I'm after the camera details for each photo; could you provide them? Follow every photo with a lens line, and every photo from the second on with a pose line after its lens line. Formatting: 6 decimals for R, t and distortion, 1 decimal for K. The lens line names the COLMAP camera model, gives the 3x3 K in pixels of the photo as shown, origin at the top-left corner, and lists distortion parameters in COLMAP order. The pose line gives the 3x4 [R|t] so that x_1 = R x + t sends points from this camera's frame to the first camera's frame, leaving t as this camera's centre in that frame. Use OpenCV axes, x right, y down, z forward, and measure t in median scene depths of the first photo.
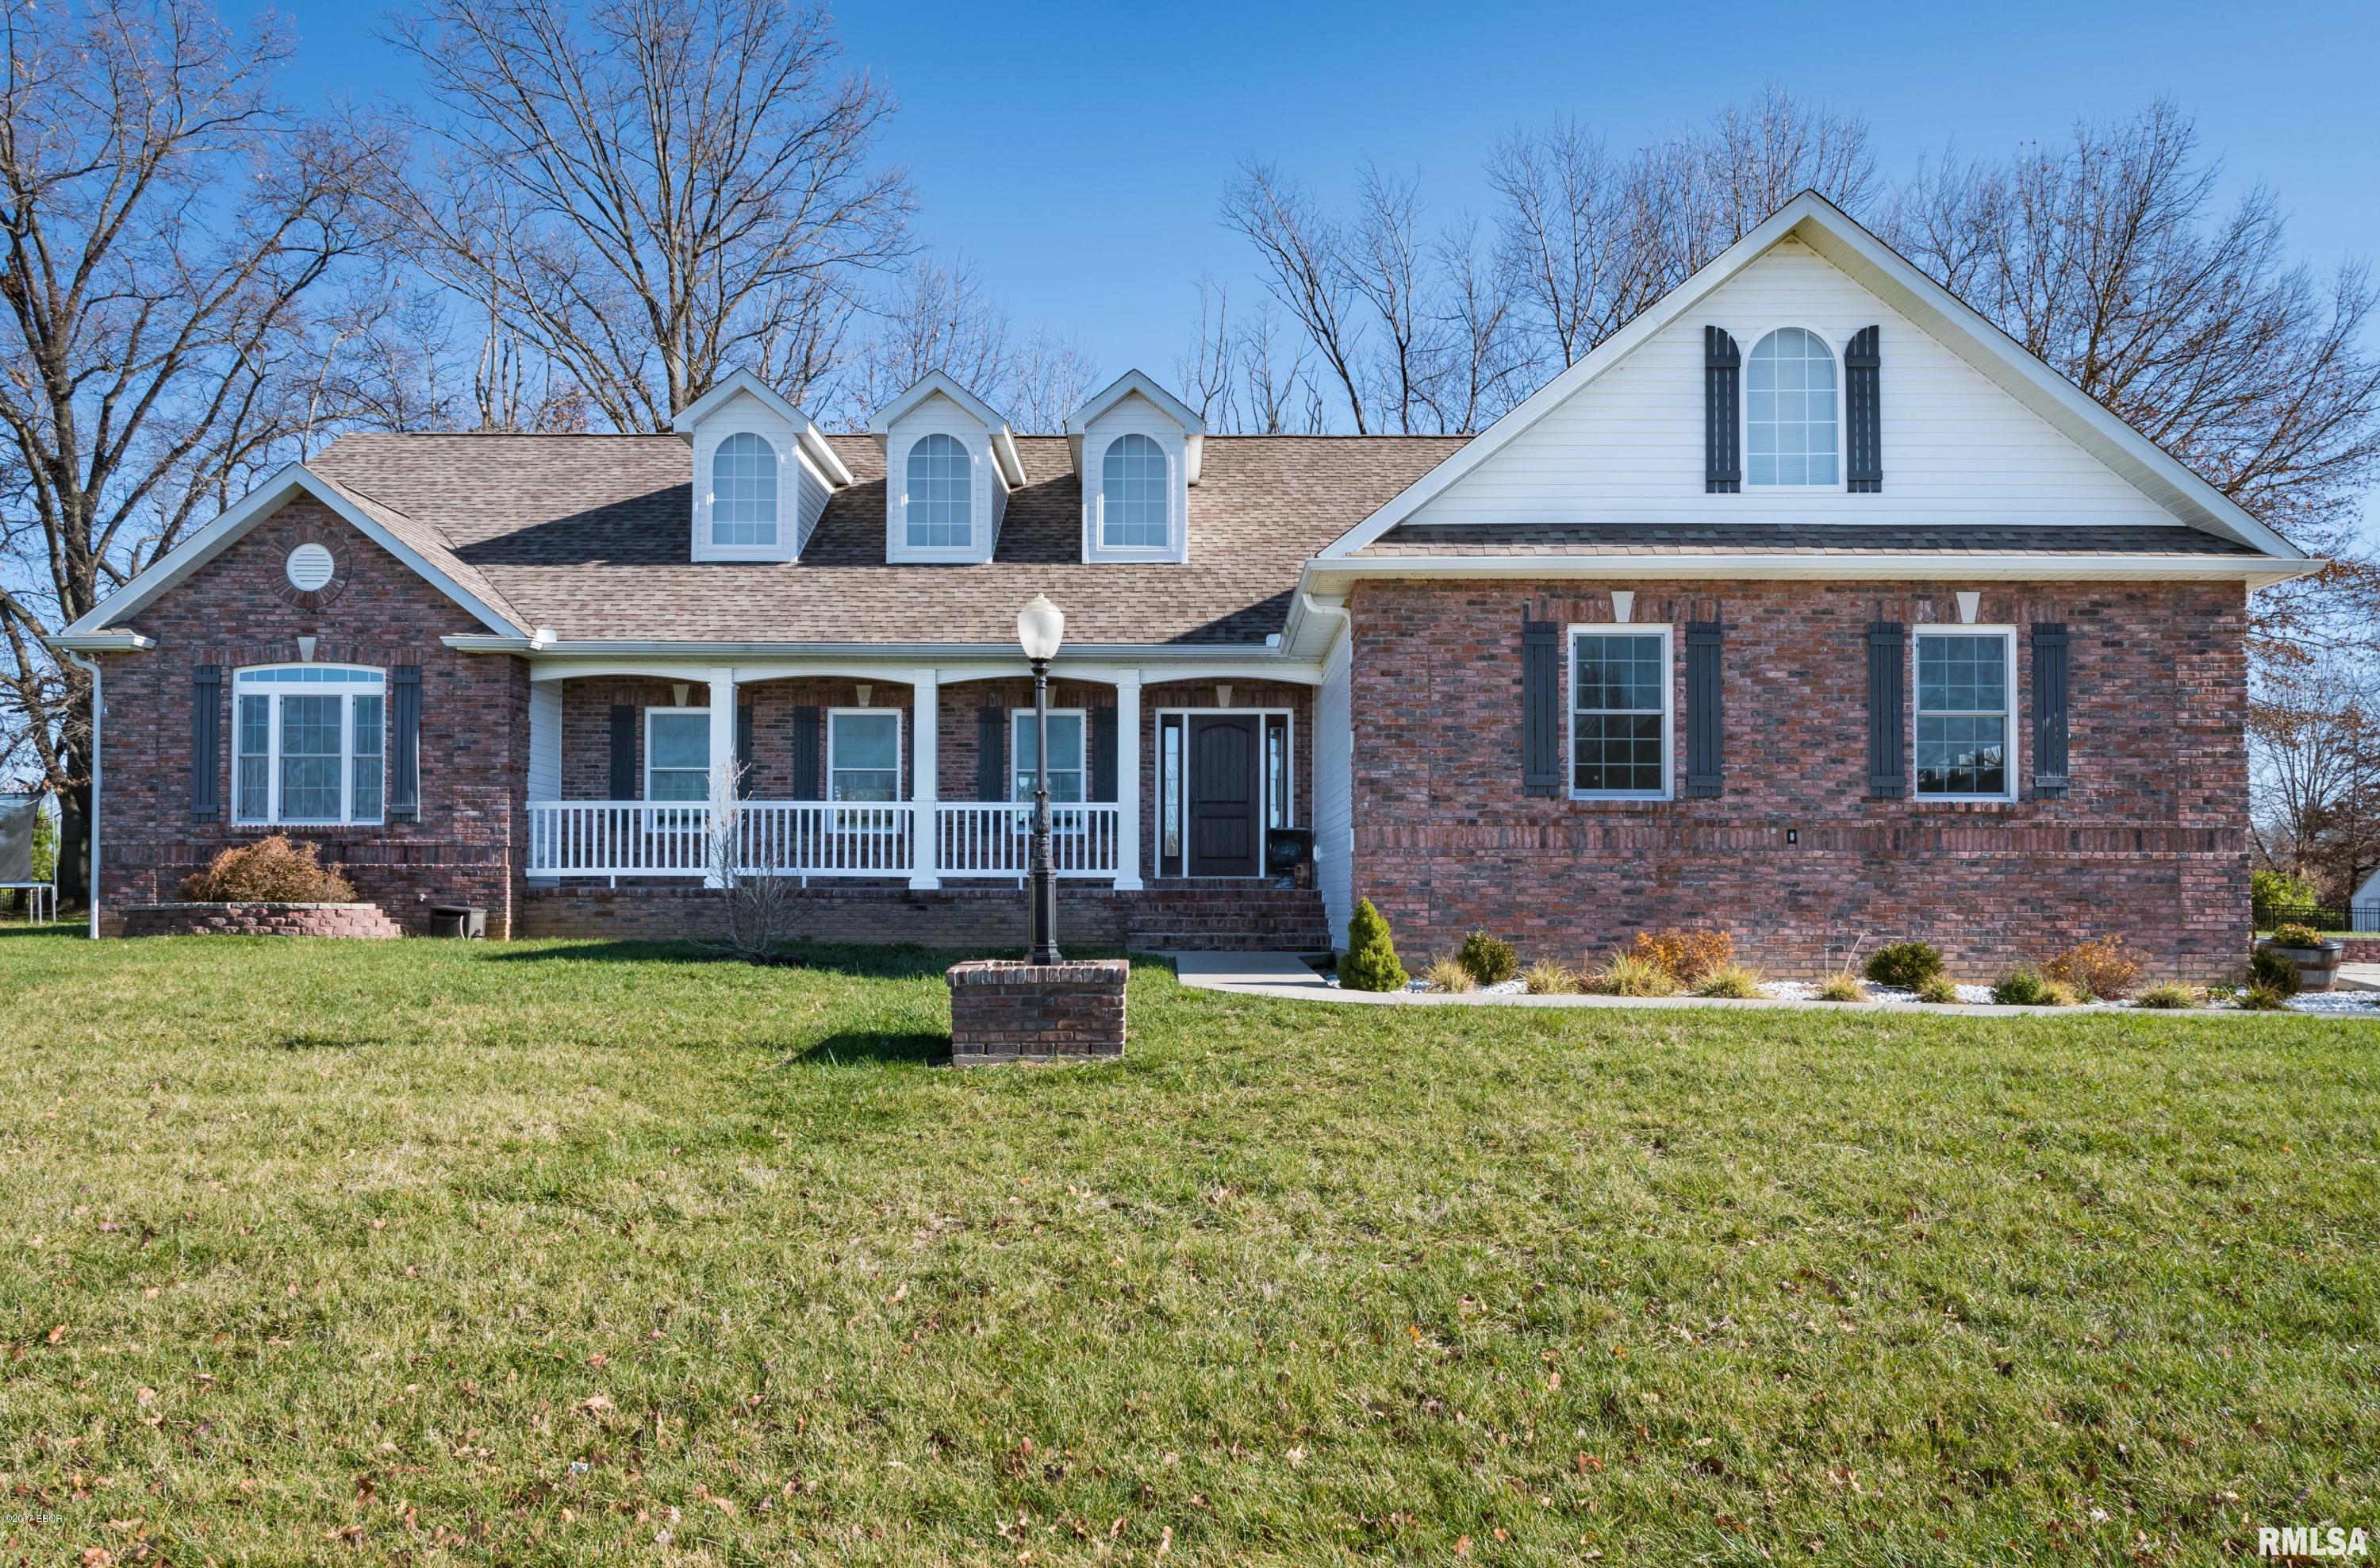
lens RADIAL K [[1638.6, 0, 1037.1], [0, 1638.6, 839.2], [0, 0, 1]] dist [0.023522, 0.000179]
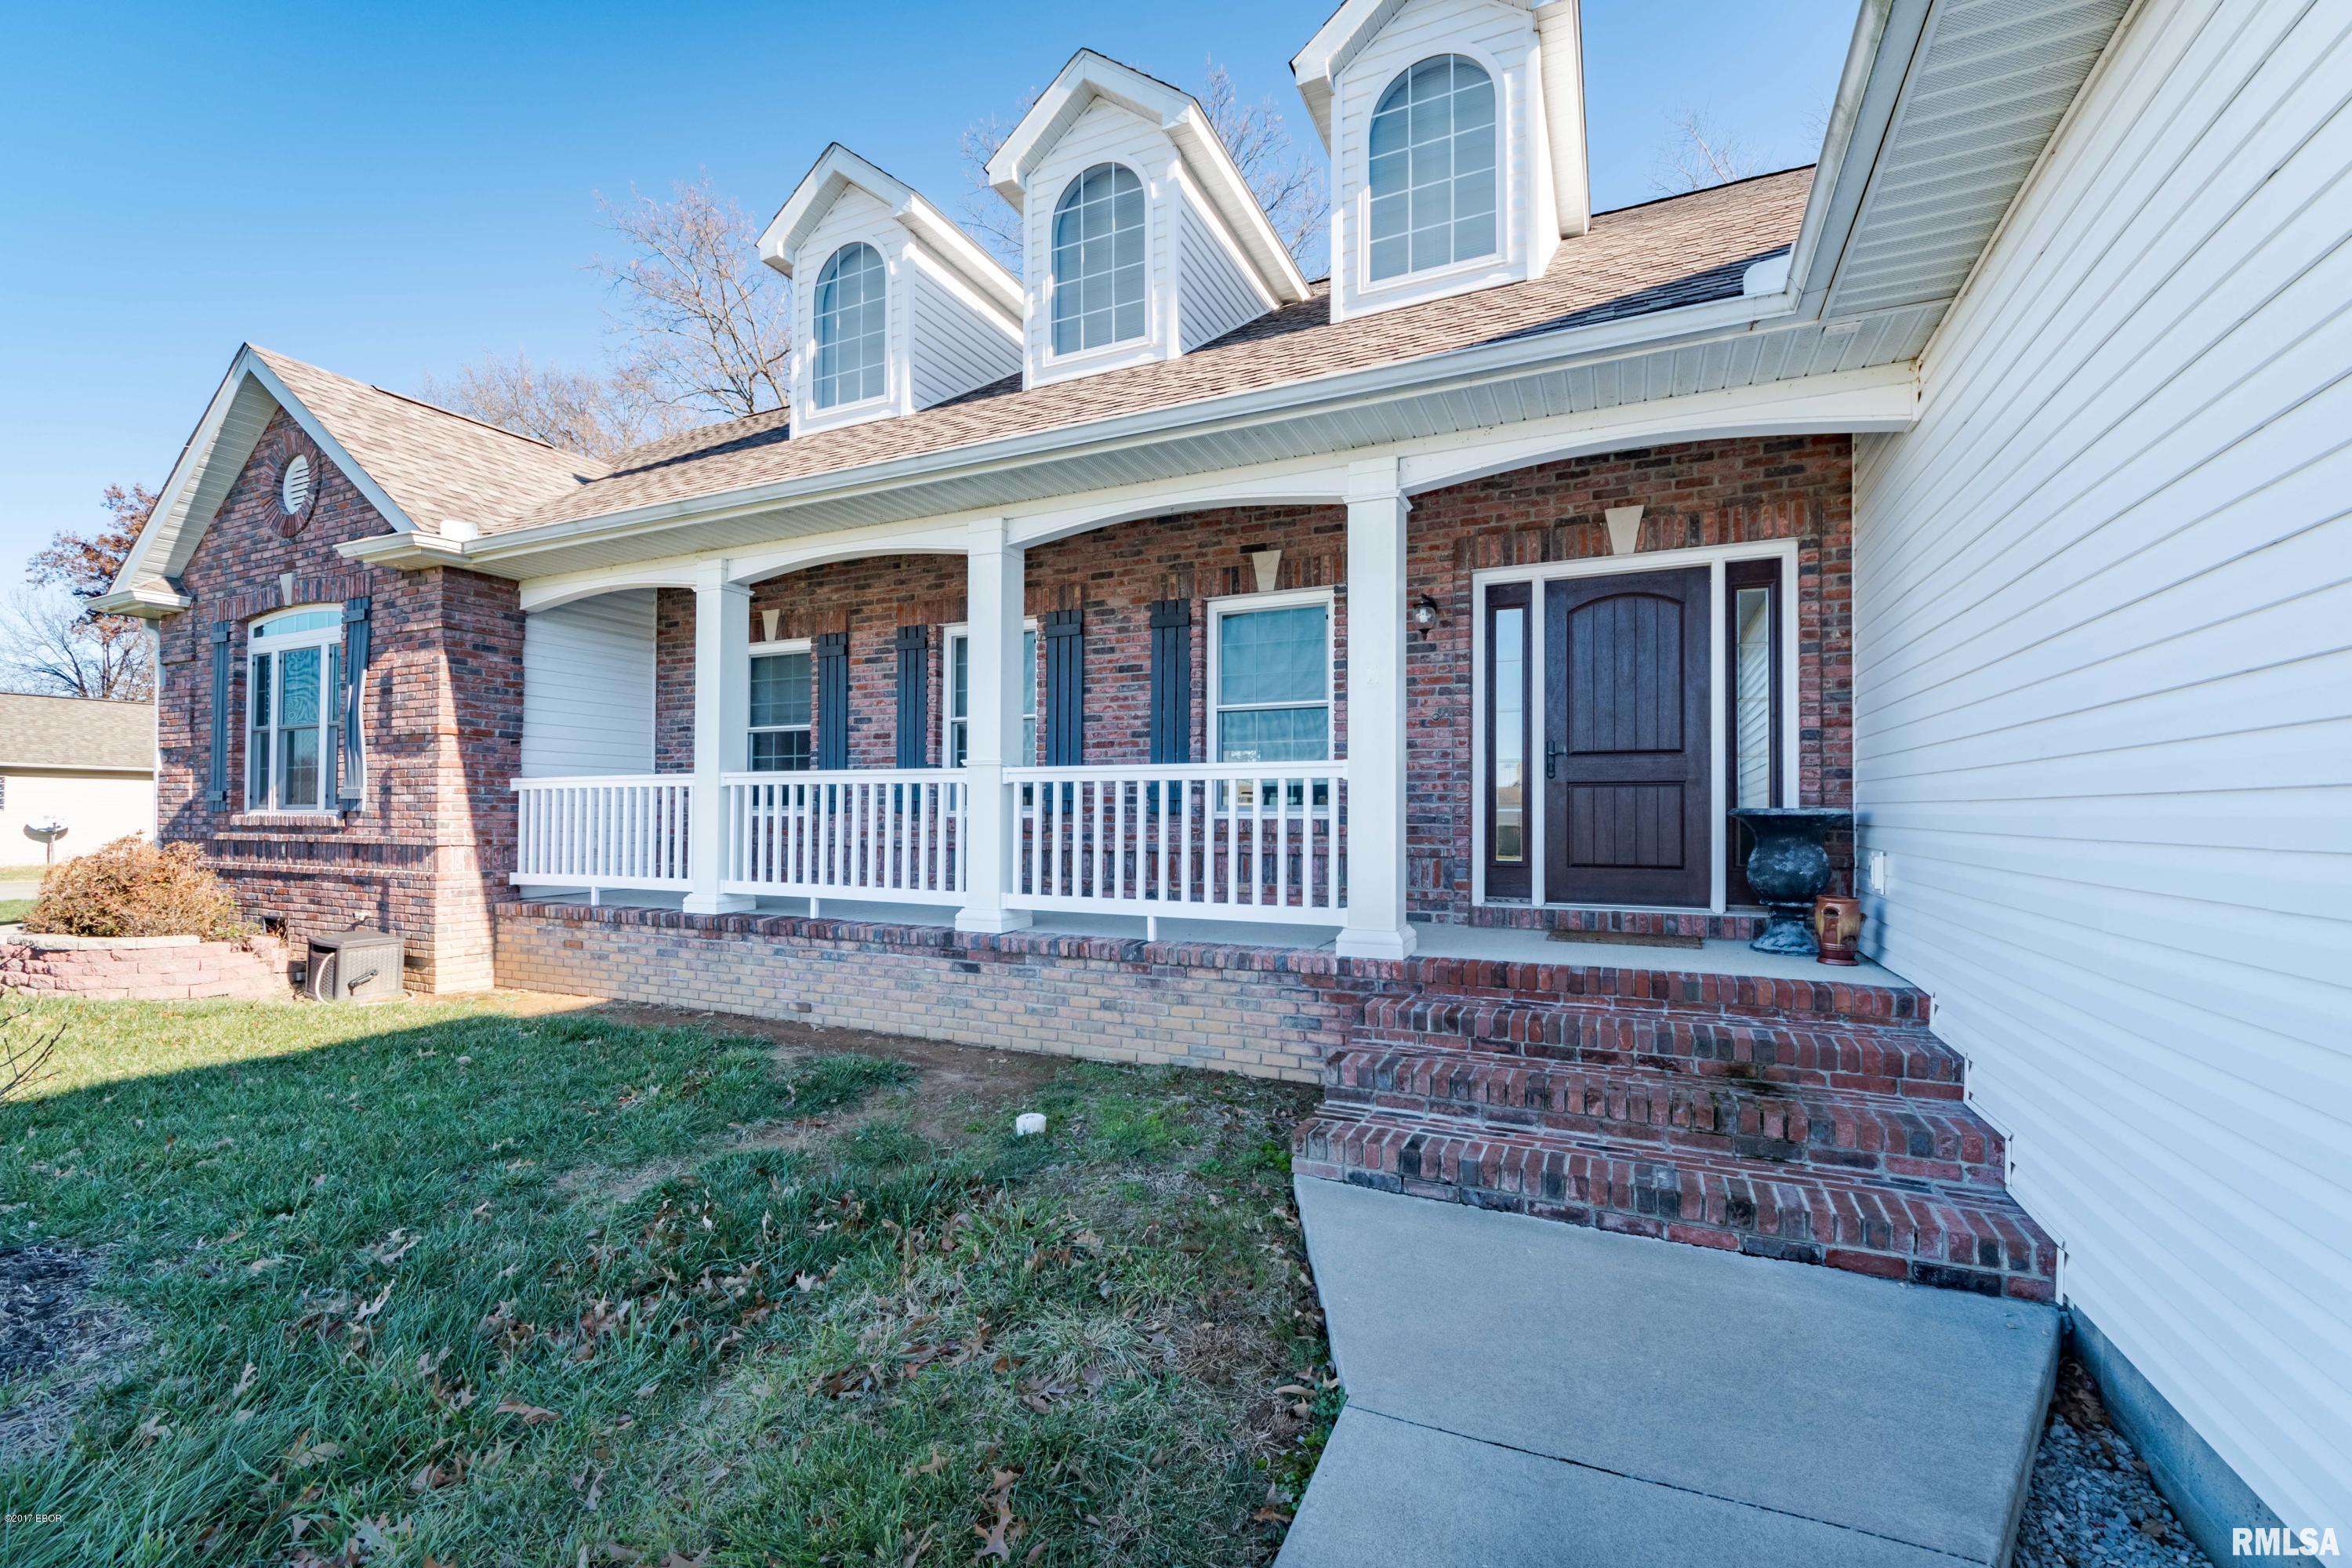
lens RADIAL K [[875.8, 0, 1154.3], [0, 875.8, 802.5], [0, 0, 1]] dist [0.002618, 0.000261]
pose [[0.918436, -0.005503, -0.395532, 0.097728], [0.014292, 0.999712, 0.019278, -0.016533], [0.395312, -0.023359, 0.918250, 0.778813]]
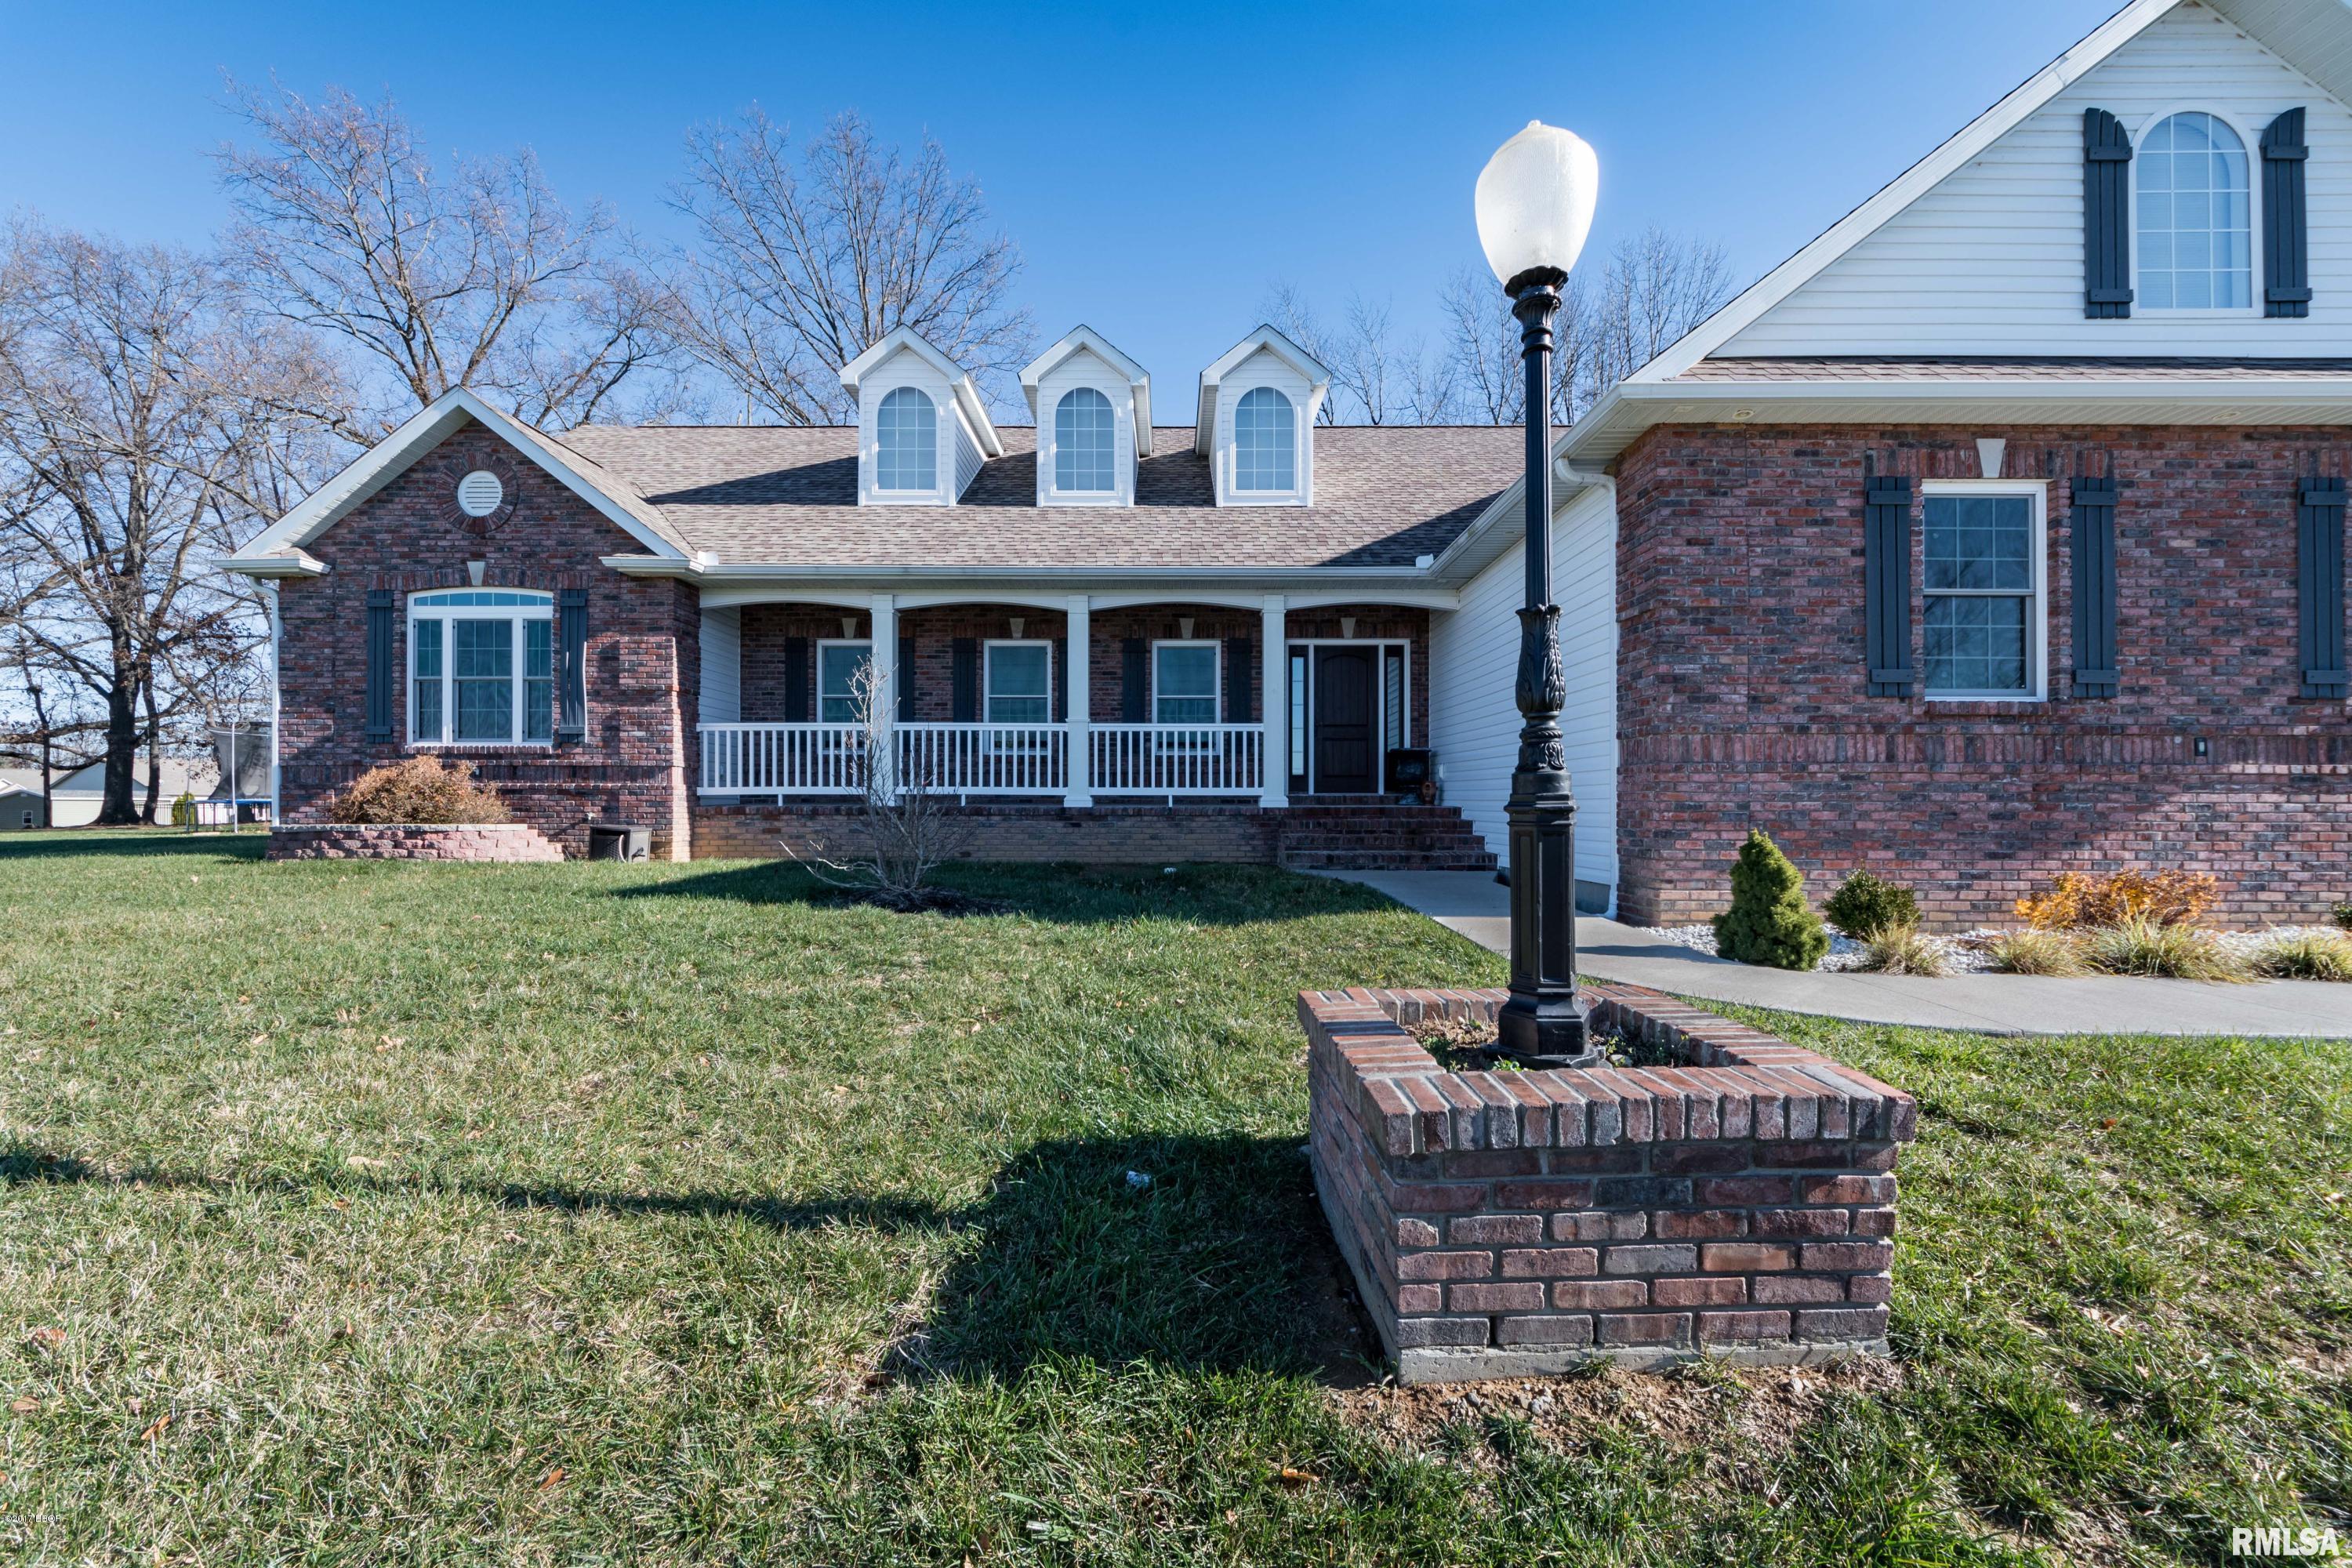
lens RADIAL K [[893.0, 0, 1089.2], [0, 893.0, 791.3], [0, 0, 1]] dist [0.000800, 0.000228]
pose [[0.999997, -0.001751, -0.001695, -0.062358], [0.001794, 0.999667, 0.025757, 0.006149], [0.001650, -0.025760, 0.999667, 0.442917]]
